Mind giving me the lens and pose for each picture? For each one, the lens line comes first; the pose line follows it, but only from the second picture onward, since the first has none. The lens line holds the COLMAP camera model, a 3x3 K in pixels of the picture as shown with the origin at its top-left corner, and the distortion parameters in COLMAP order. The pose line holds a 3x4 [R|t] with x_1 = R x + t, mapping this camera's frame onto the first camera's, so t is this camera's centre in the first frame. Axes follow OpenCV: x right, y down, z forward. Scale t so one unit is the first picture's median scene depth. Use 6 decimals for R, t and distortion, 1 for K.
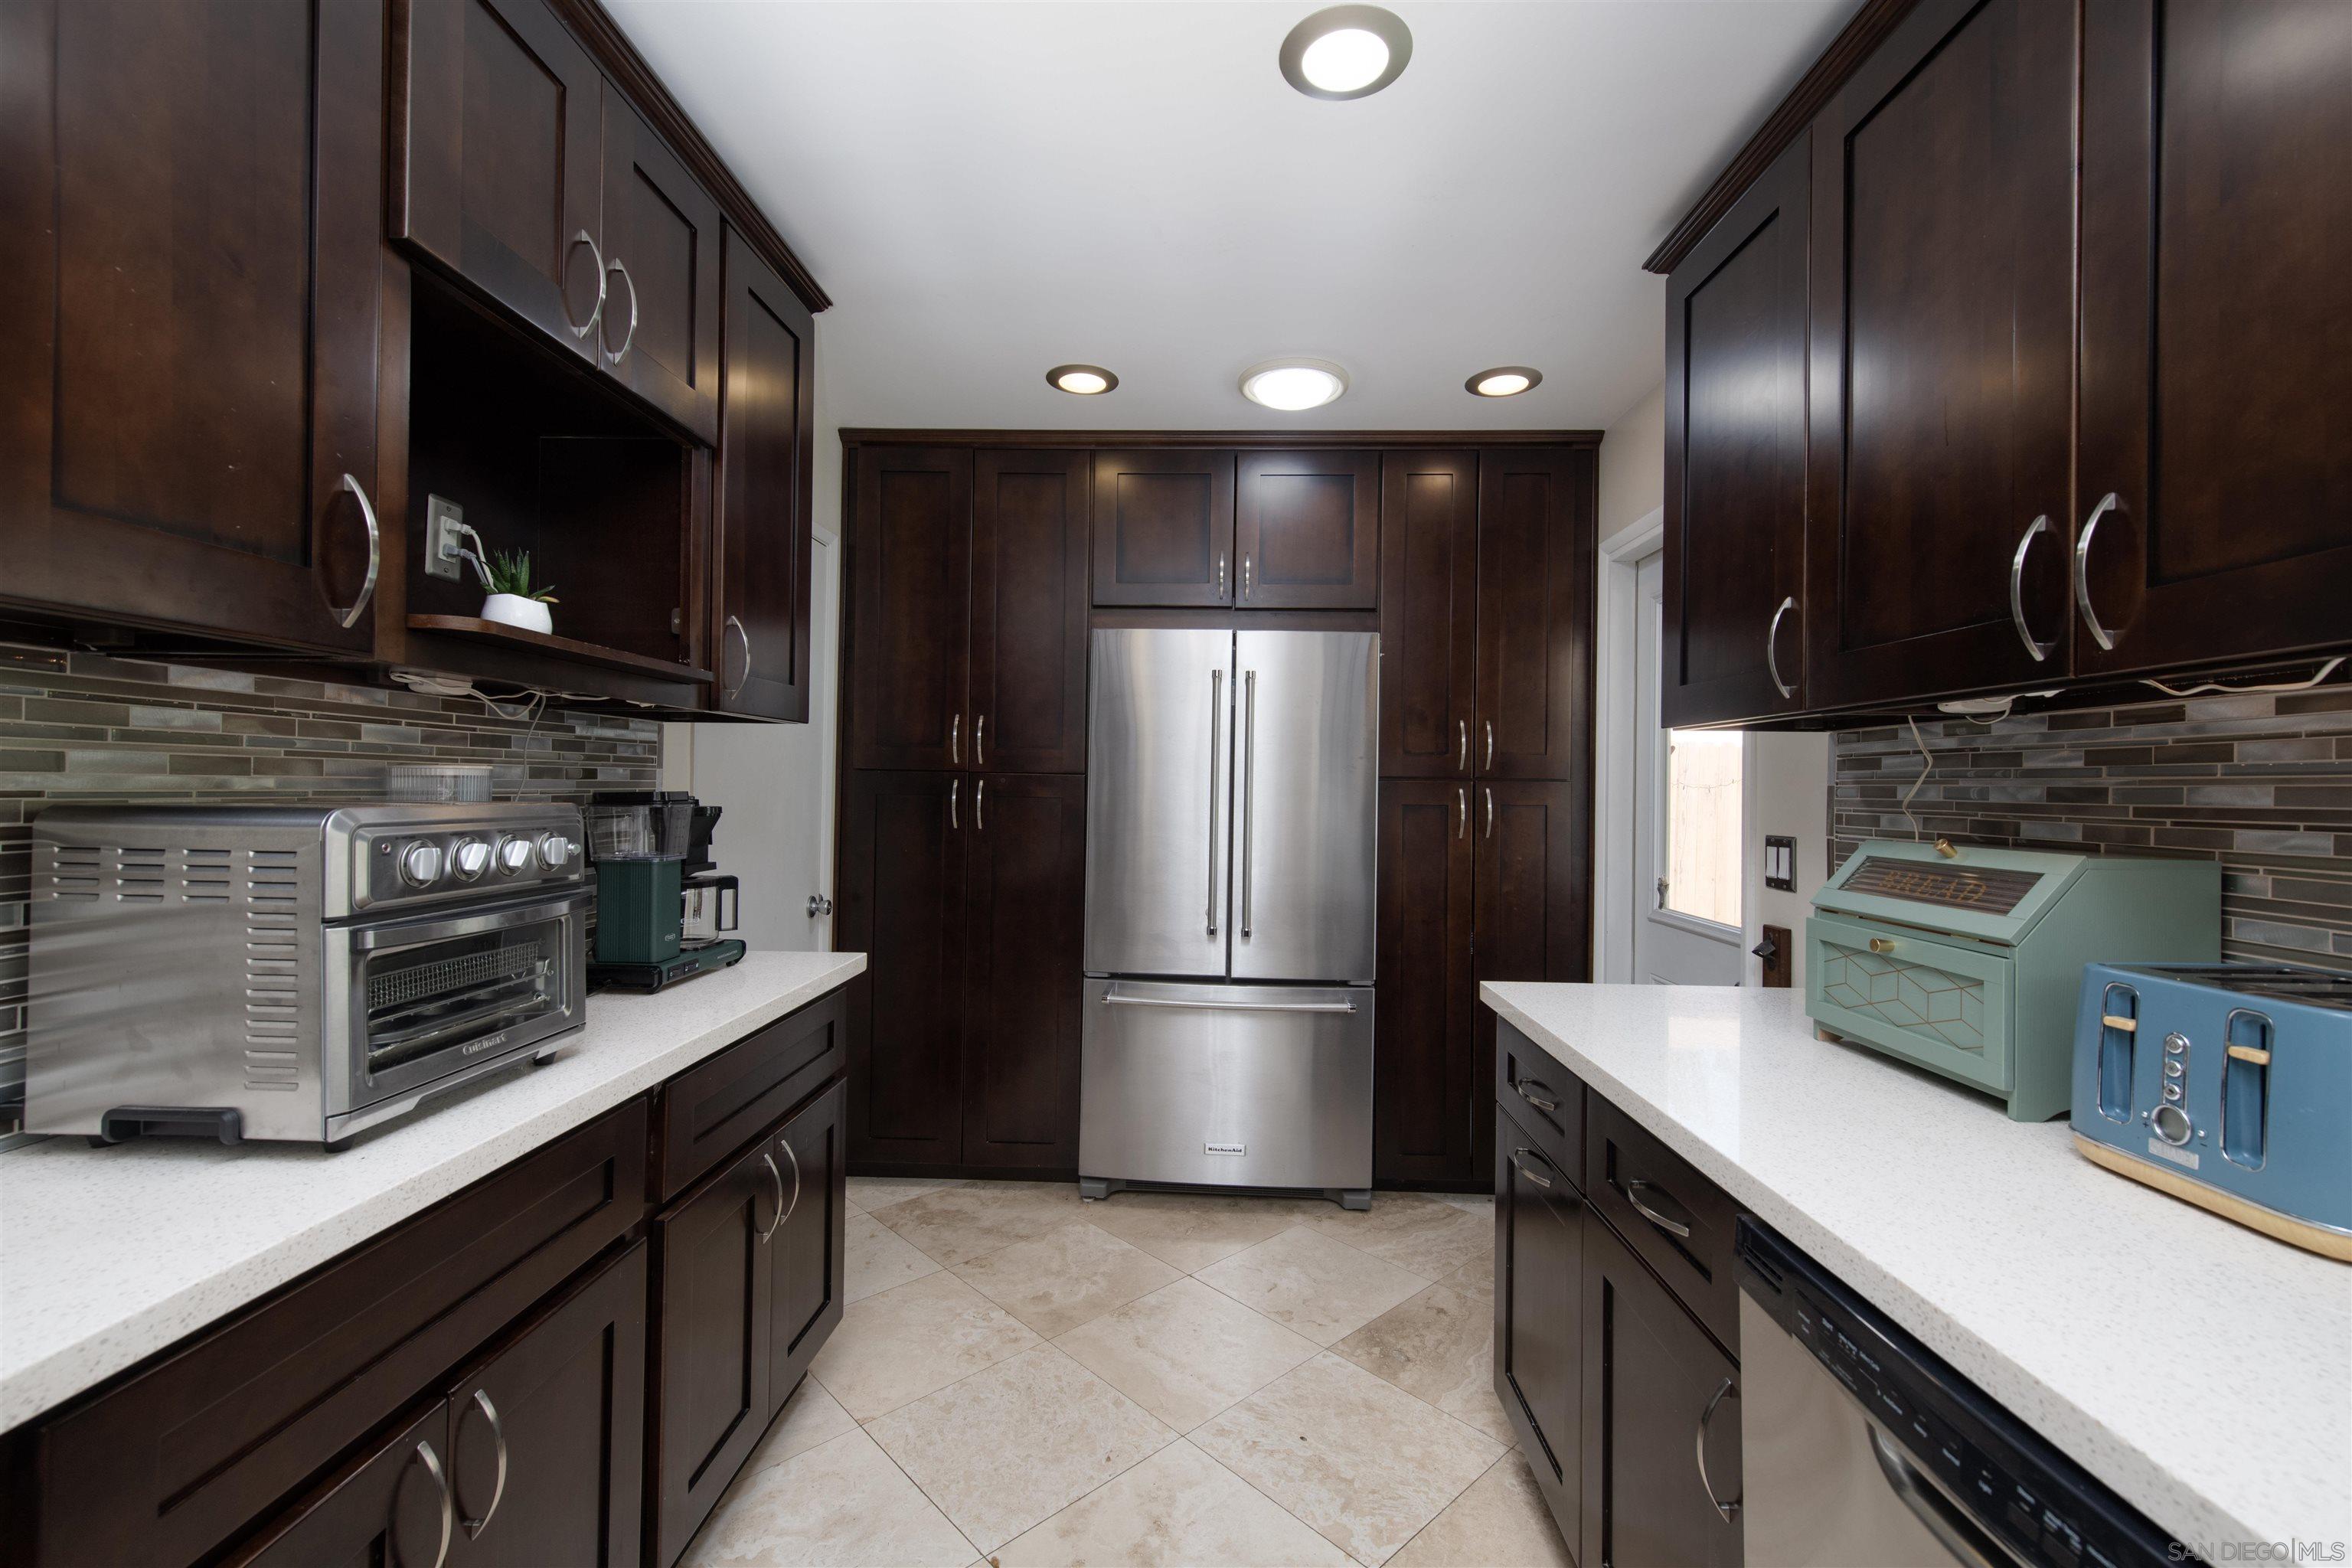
lens RADIAL K [[976.5, 0, 1178.7], [0, 976.5, 784.0], [0, 0, 1]] dist [0.003443, -0.000077]
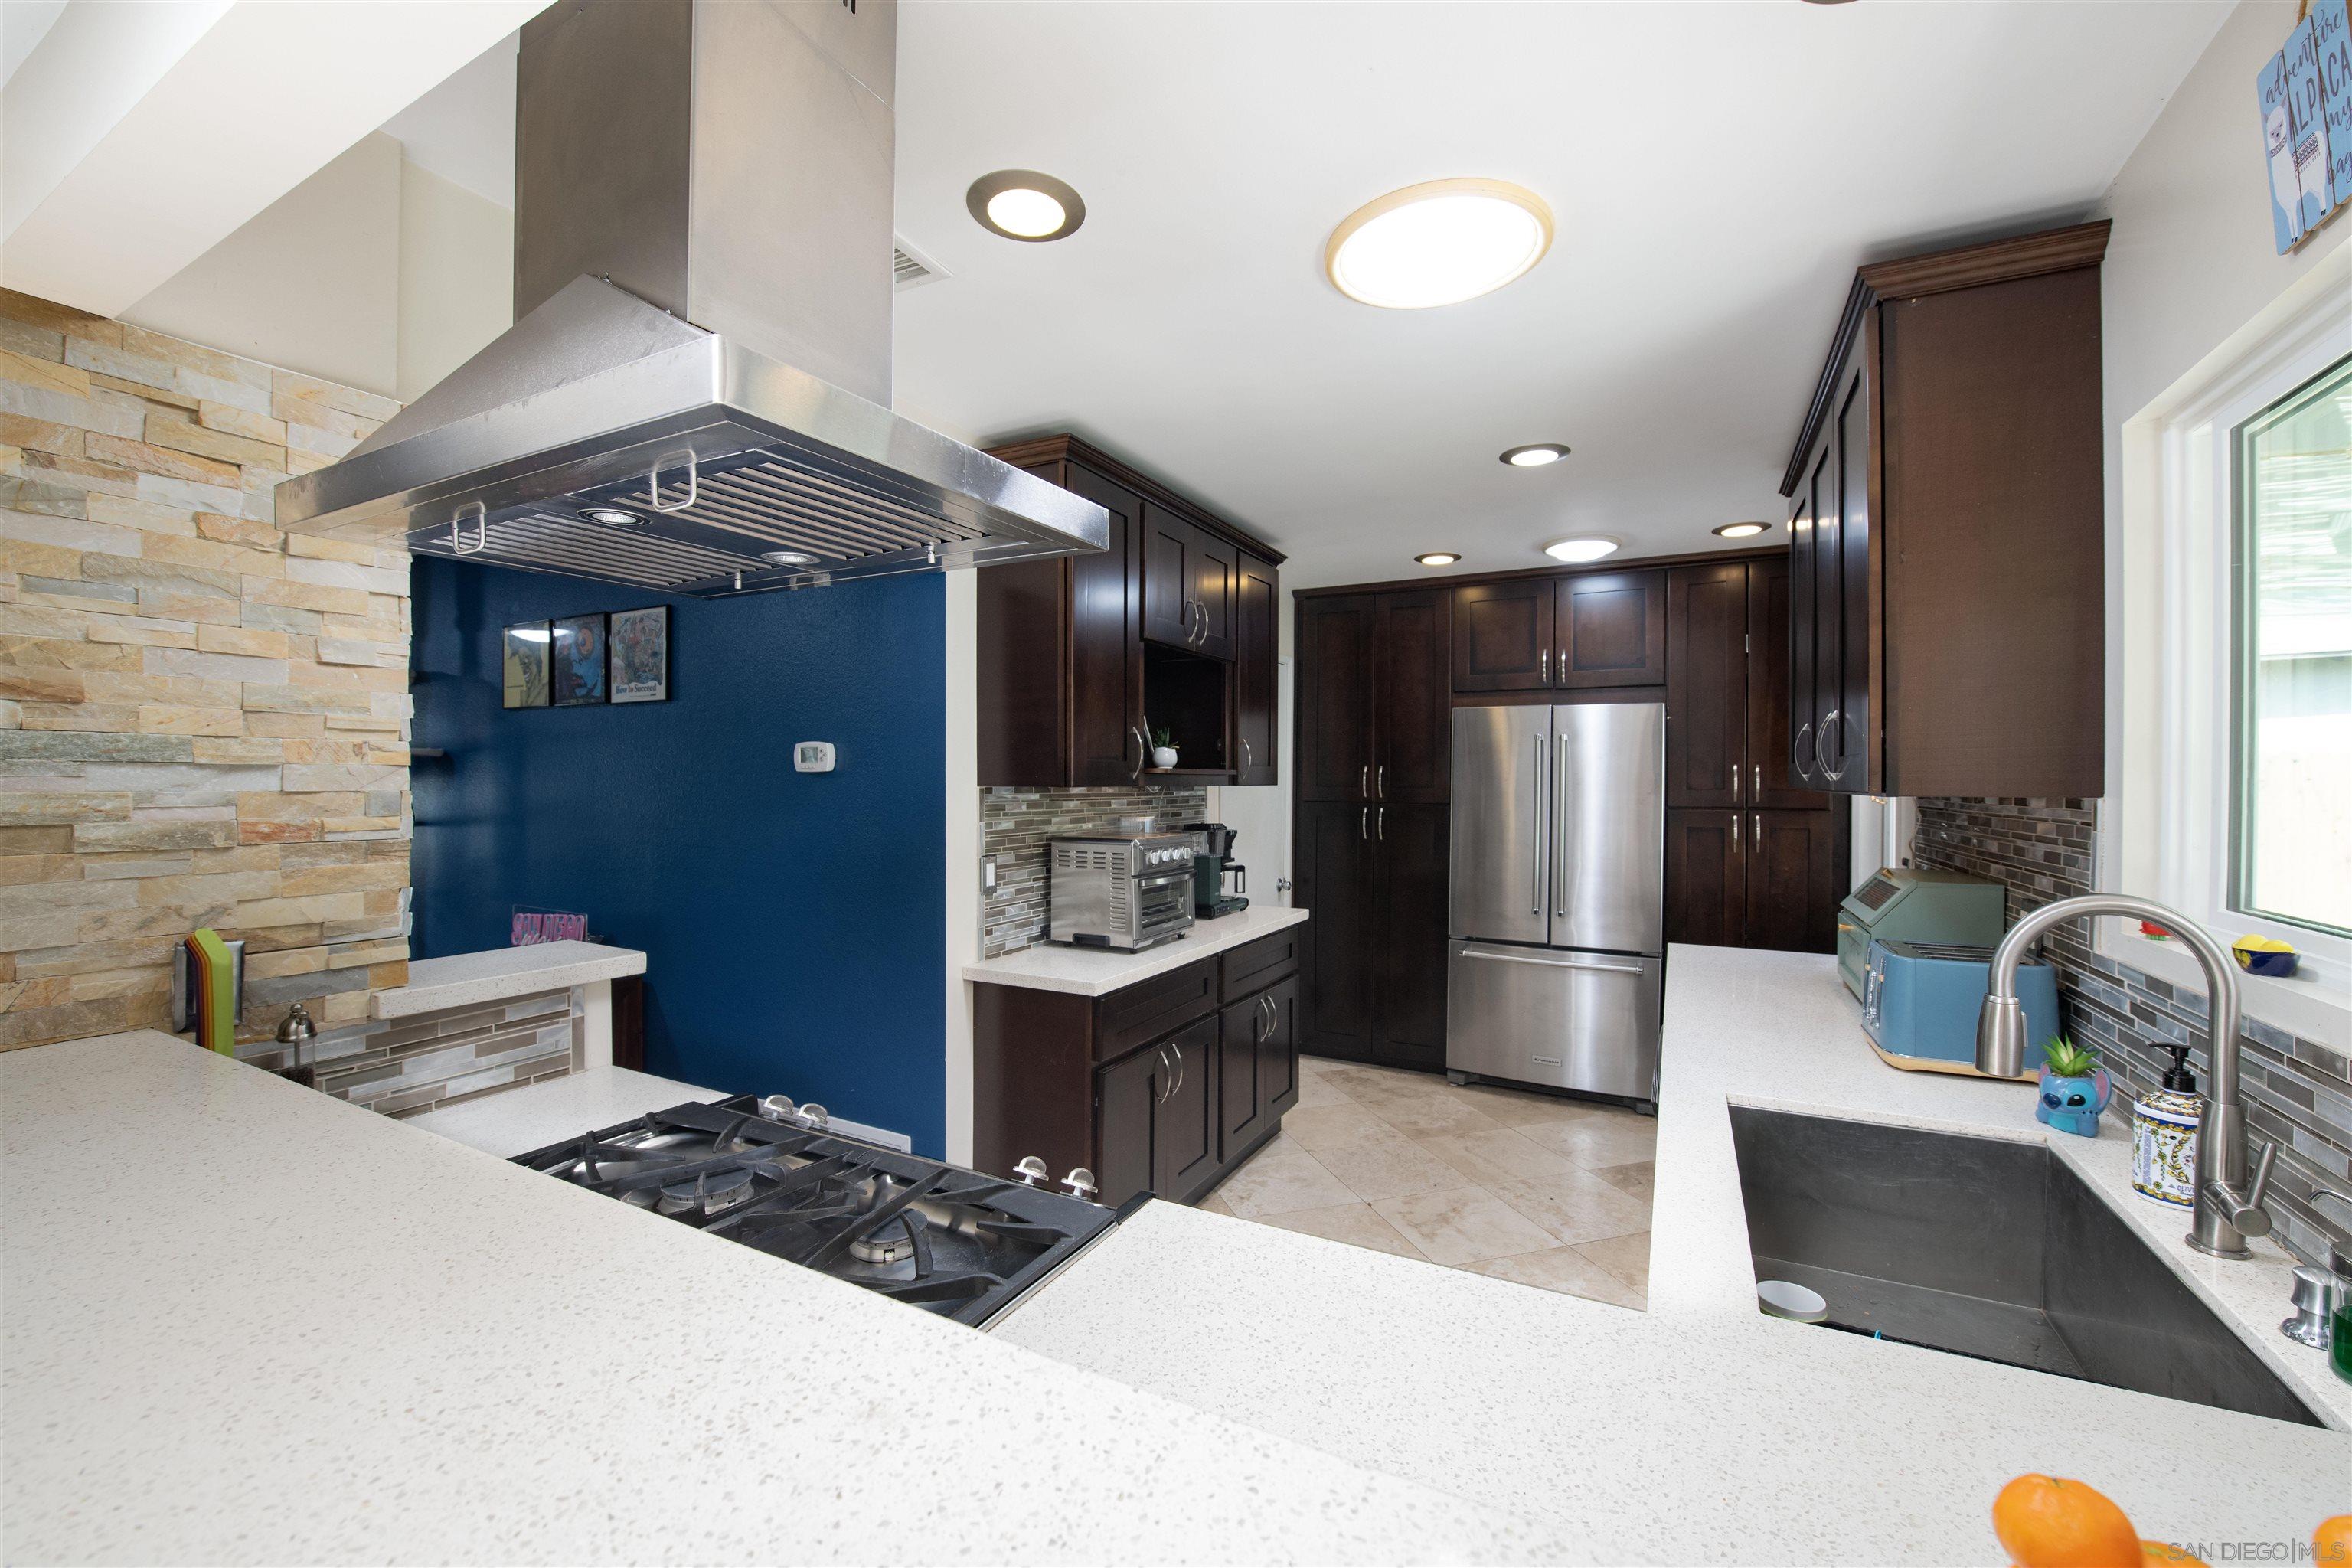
lens RADIAL K [[976.5, 0, 1173.4], [0, 976.5, 780.7], [0, 0, 1]] dist [0.003443, -0.000077]
pose [[0.894531, -0.011058, -0.446868, 0.313814], [0.011668, 0.999931, -0.001388, -0.078590], [0.446853, -0.003972, 0.894599, -0.858348]]
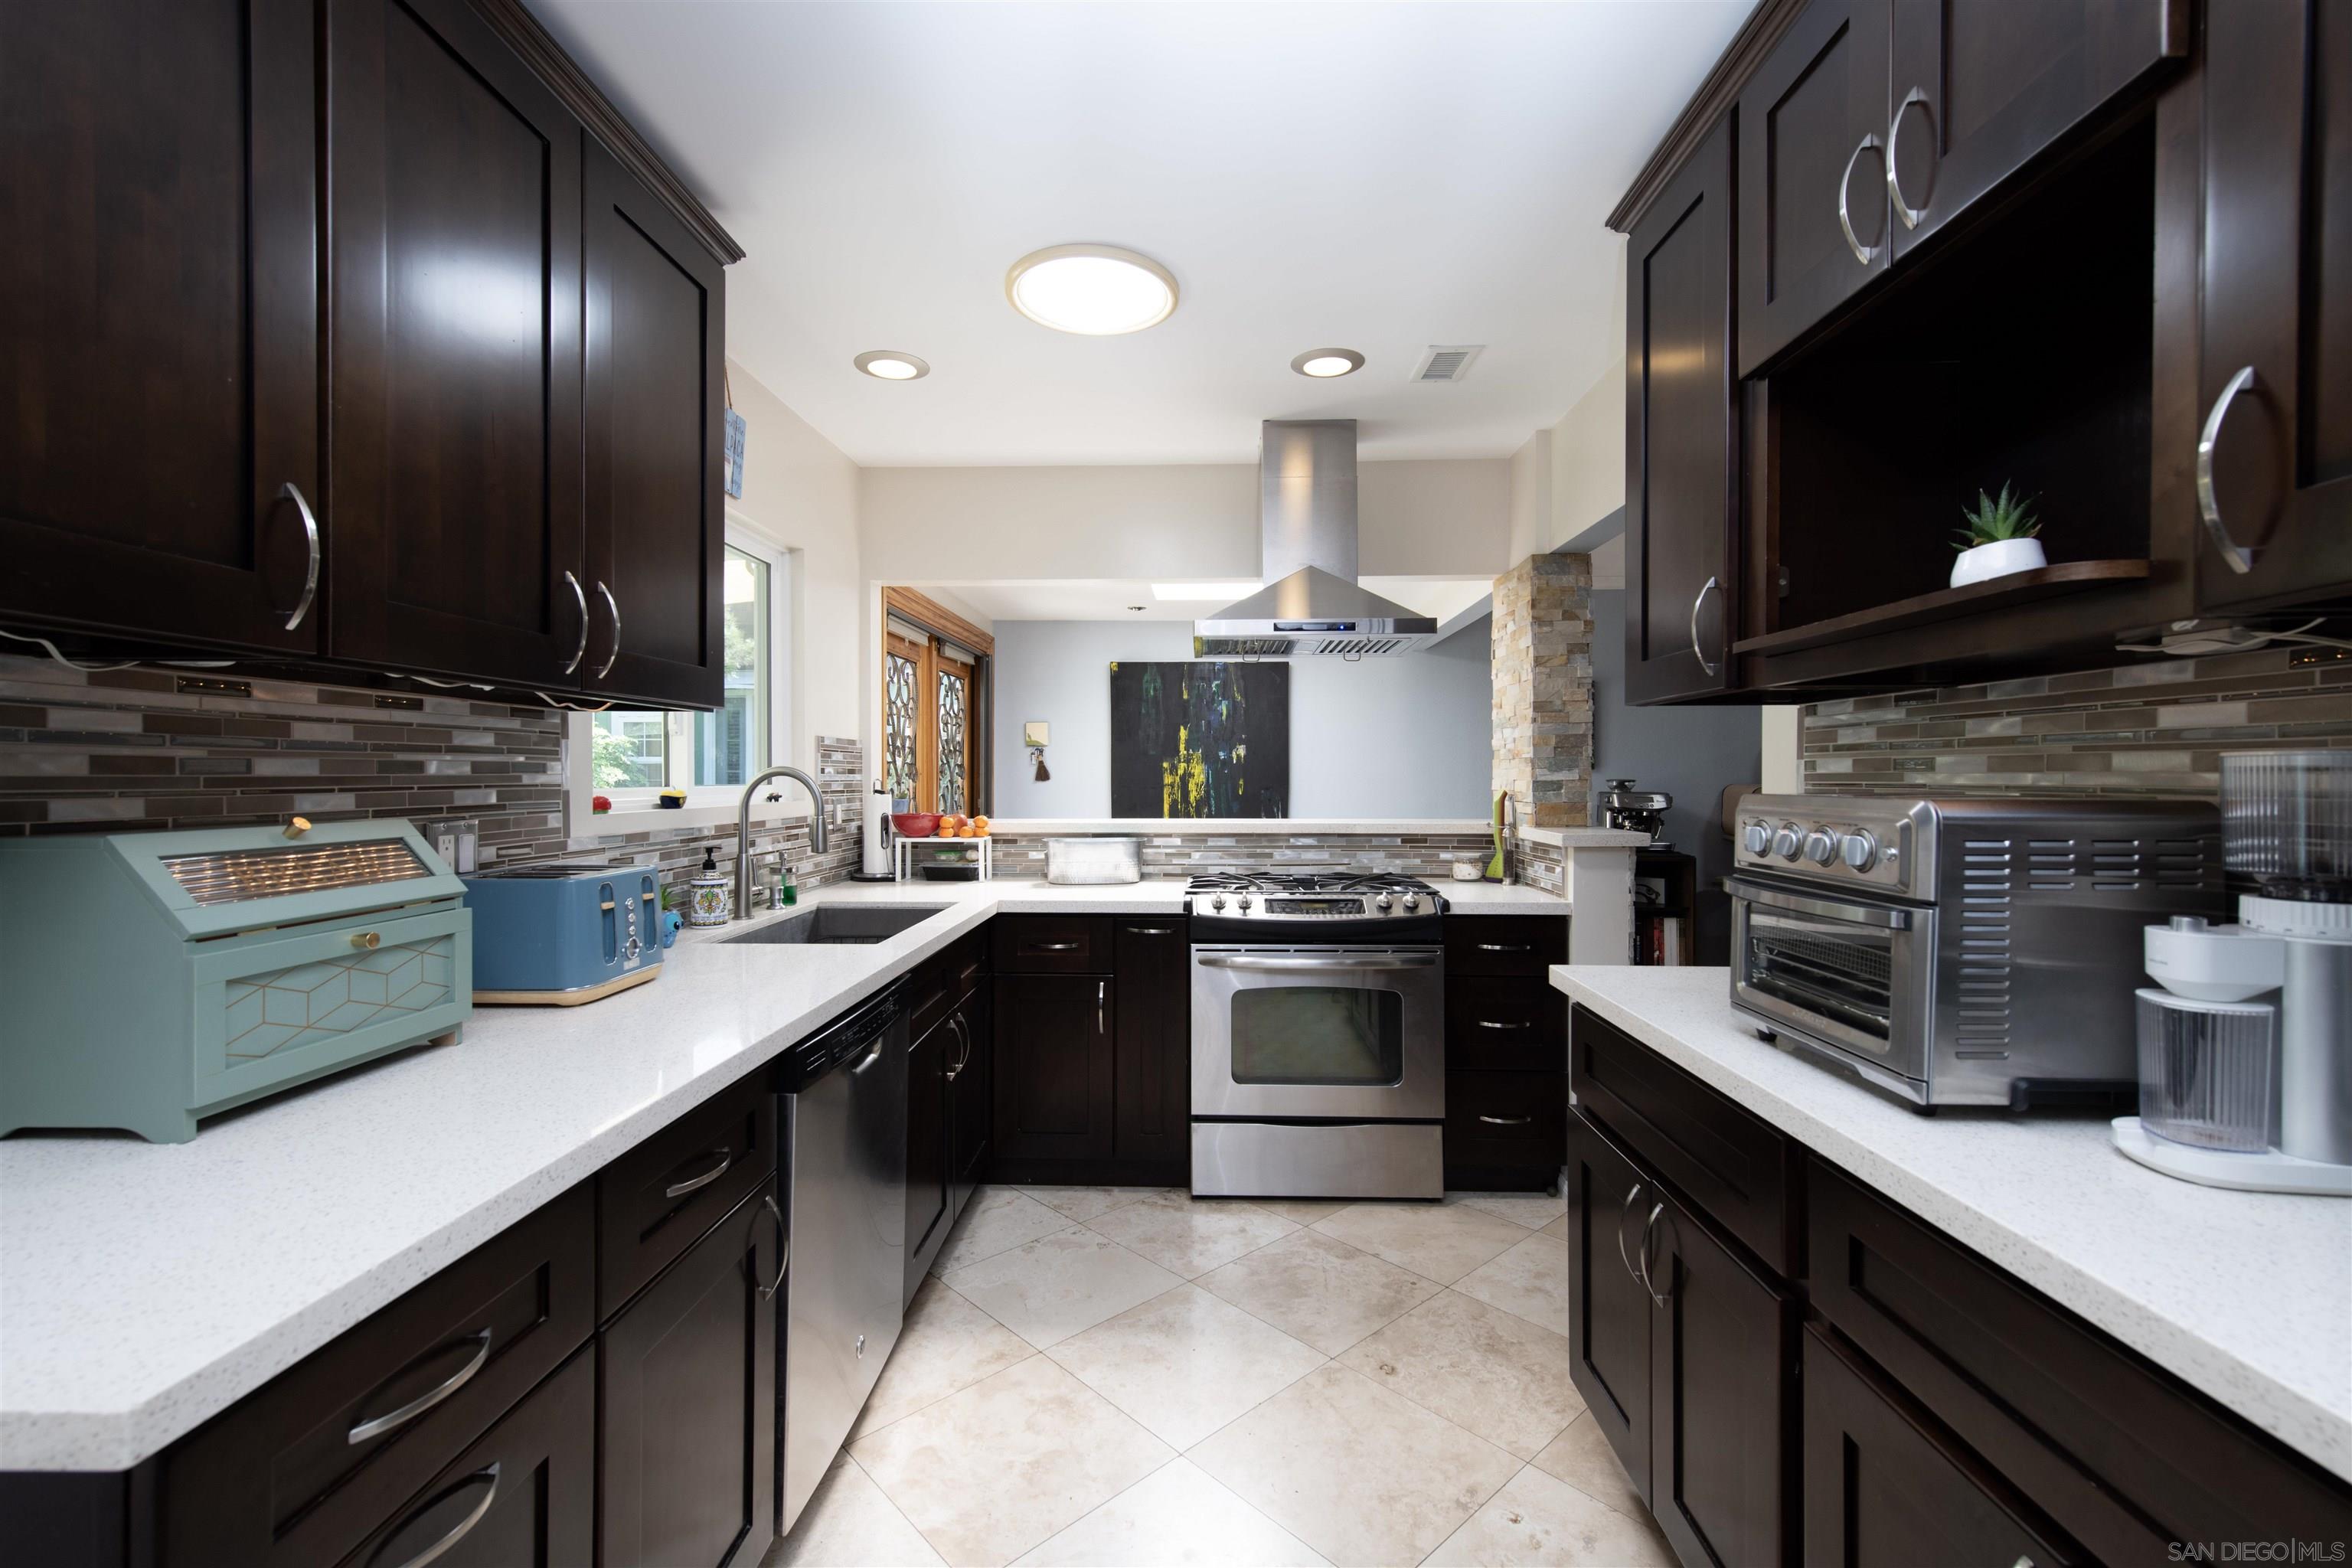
lens RADIAL K [[940.2, 0, 1177.0], [0, 940.2, 778.5], [0, 0, 1]] dist [-0.001215, -0.000042]
pose [[-0.999771, -0.013827, 0.016309, -0.014410], [-0.013777, 0.999900, 0.003149, 0.005381], [-0.016351, 0.002924, -0.999862, 1.331844]]
